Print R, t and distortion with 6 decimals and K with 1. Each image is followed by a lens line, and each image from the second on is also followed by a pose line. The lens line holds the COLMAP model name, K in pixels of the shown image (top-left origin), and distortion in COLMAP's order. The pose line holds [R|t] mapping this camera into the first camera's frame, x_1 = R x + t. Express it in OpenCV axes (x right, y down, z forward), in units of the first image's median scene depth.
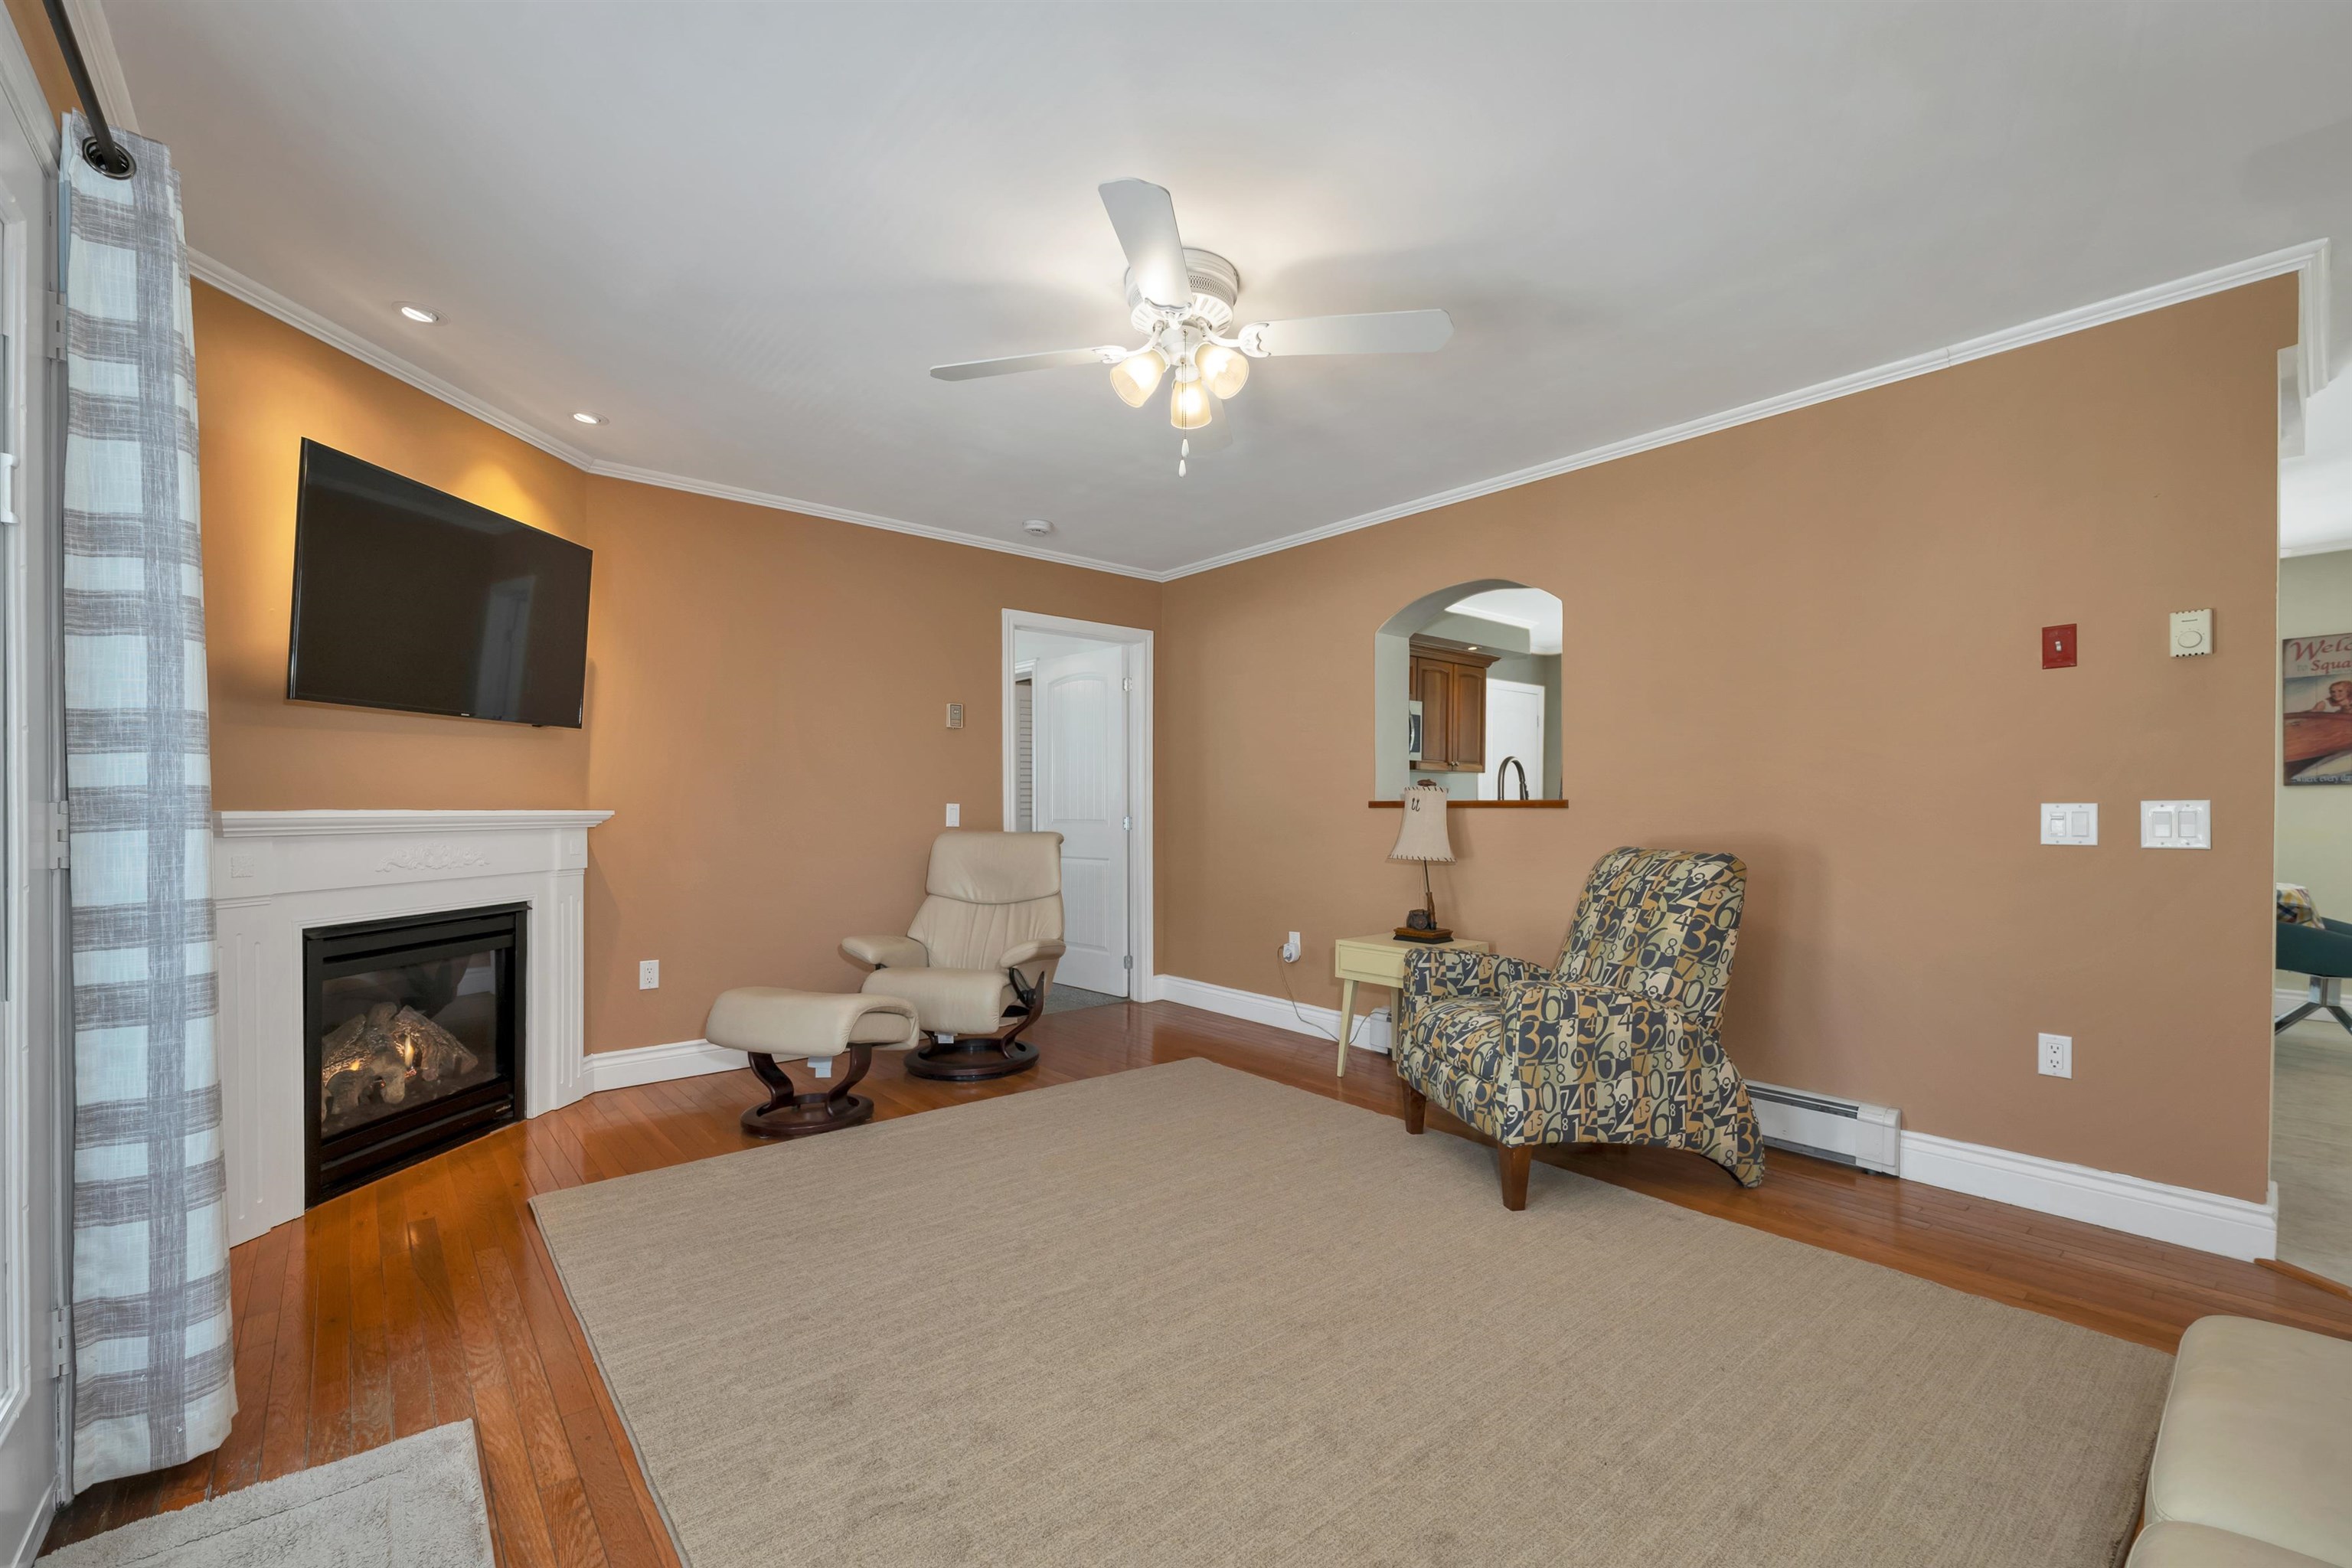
lens RADIAL K [[986.3, 0, 1183.5], [0, 986.3, 820.8], [0, 0, 1]] dist [0.008972, -0.000280]
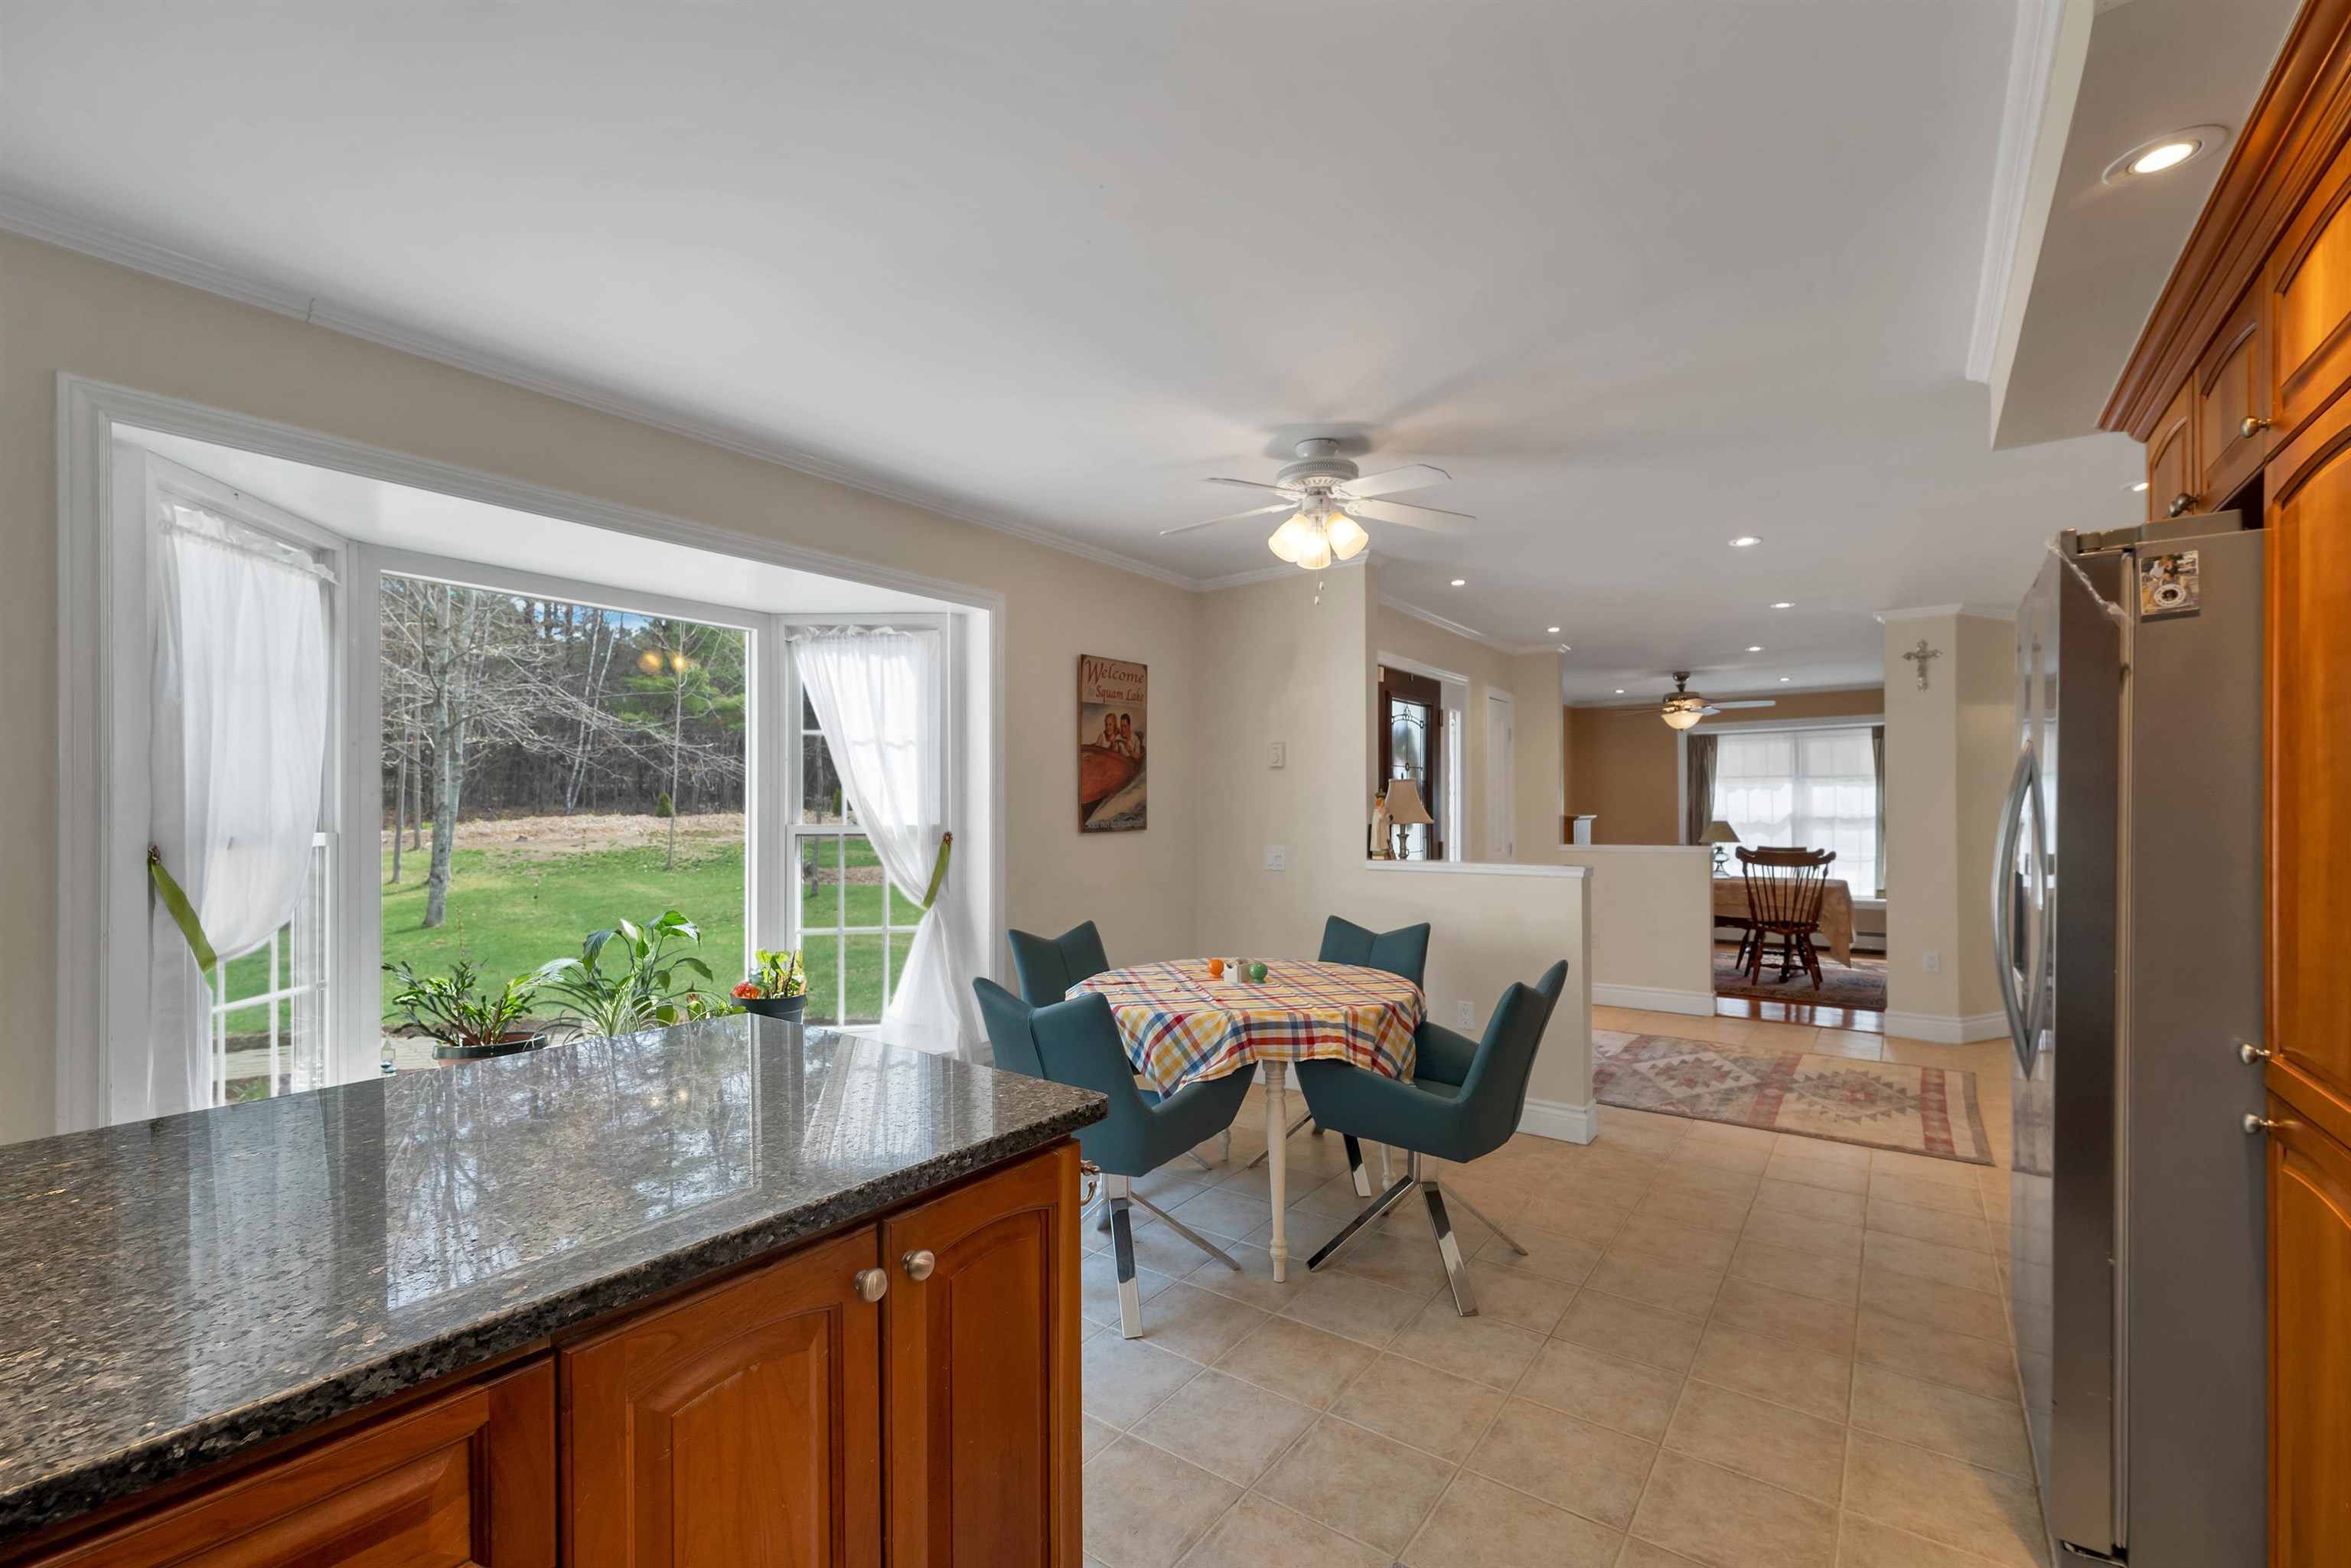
lens RADIAL K [[993.8, 0, 1188.1], [0, 993.8, 812.5], [0, 0, 1]] dist [0.001612, 0.000210]
pose [[-0.244569, -0.000988, 0.969631, 0.459712], [0.013943, 0.999893, 0.004536, -0.085626], [-0.969532, 0.014629, -0.244529, 1.752380]]
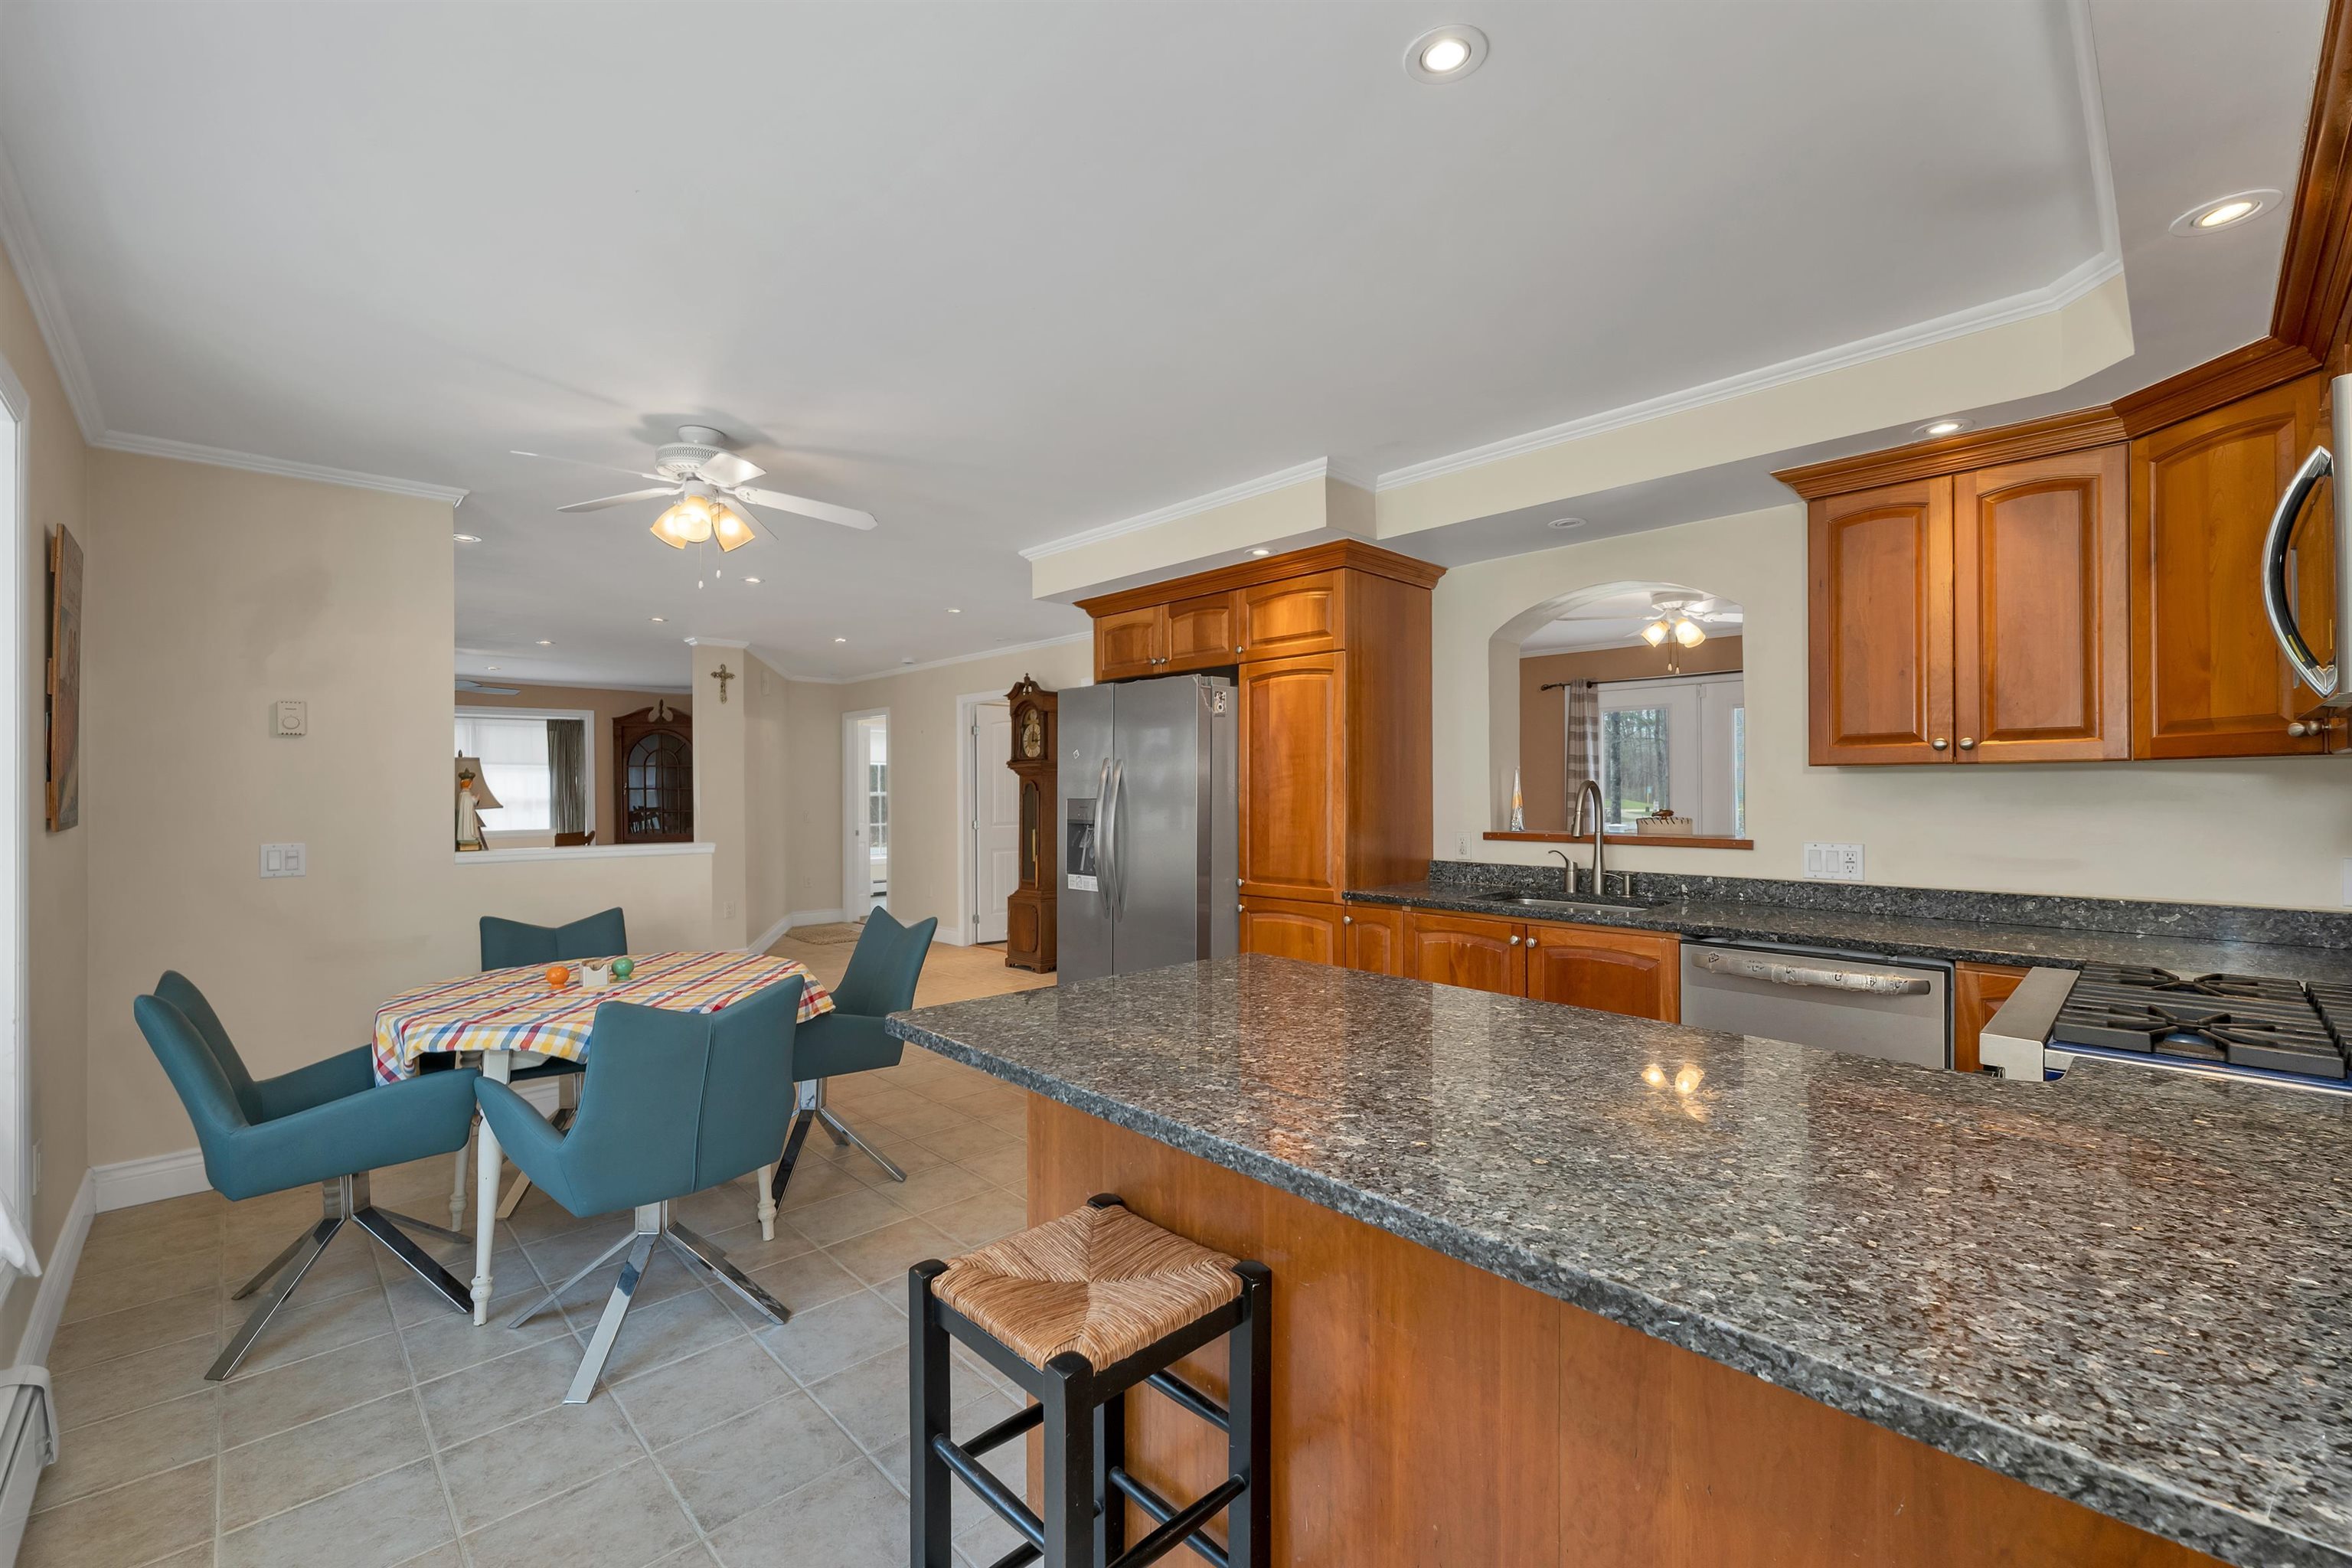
lens RADIAL K [[970.2, 0, 1172.7], [0, 970.2, 794.3], [0, 0, 1]] dist [0.002489, -0.000176]
pose [[-0.997648, 0.003251, -0.068471, 0.954885], [0.002310, 0.999902, 0.013809, -0.092302], [0.068509, 0.013618, -0.997558, 2.361606]]
